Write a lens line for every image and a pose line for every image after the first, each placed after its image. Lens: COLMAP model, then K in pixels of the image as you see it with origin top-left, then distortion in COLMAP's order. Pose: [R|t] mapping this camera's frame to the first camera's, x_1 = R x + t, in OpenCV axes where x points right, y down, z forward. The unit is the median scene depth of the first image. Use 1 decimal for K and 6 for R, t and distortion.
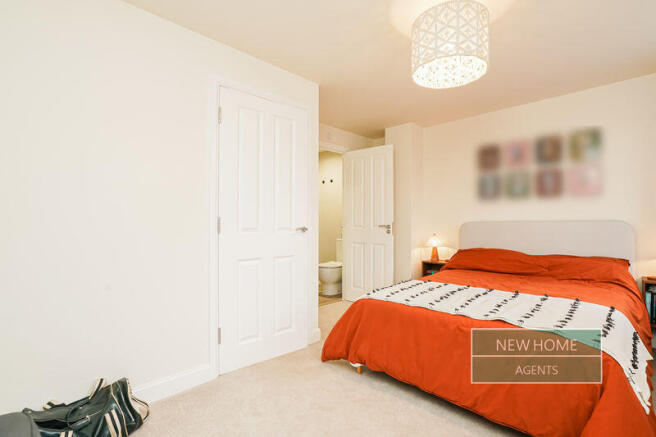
lens RADIAL K [[303.9, 0, 323.7], [0, 303.9, 219.3], [0, 0, 1]] dist [-0.018965, 0.005583]
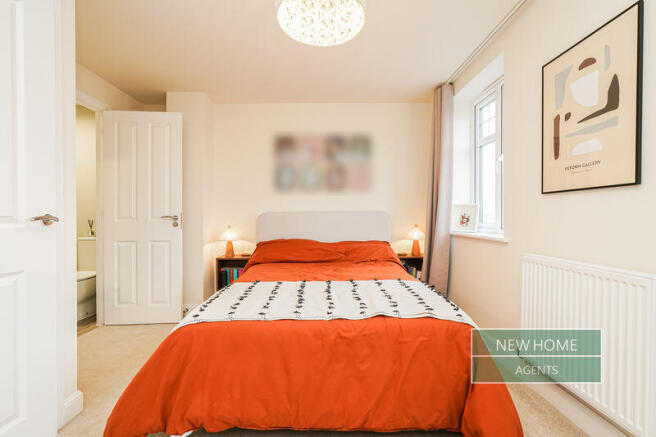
lens RADIAL K [[303.9, 0, 332.3], [0, 303.9, 217.8], [0, 0, 1]] dist [-0.018965, 0.005583]
pose [[0.697511, -0.002461, 0.716570, -0.088834], [-0.007395, 0.999916, 0.010633, 0.019289], [-0.716536, -0.012716, 0.697434, 0.259687]]
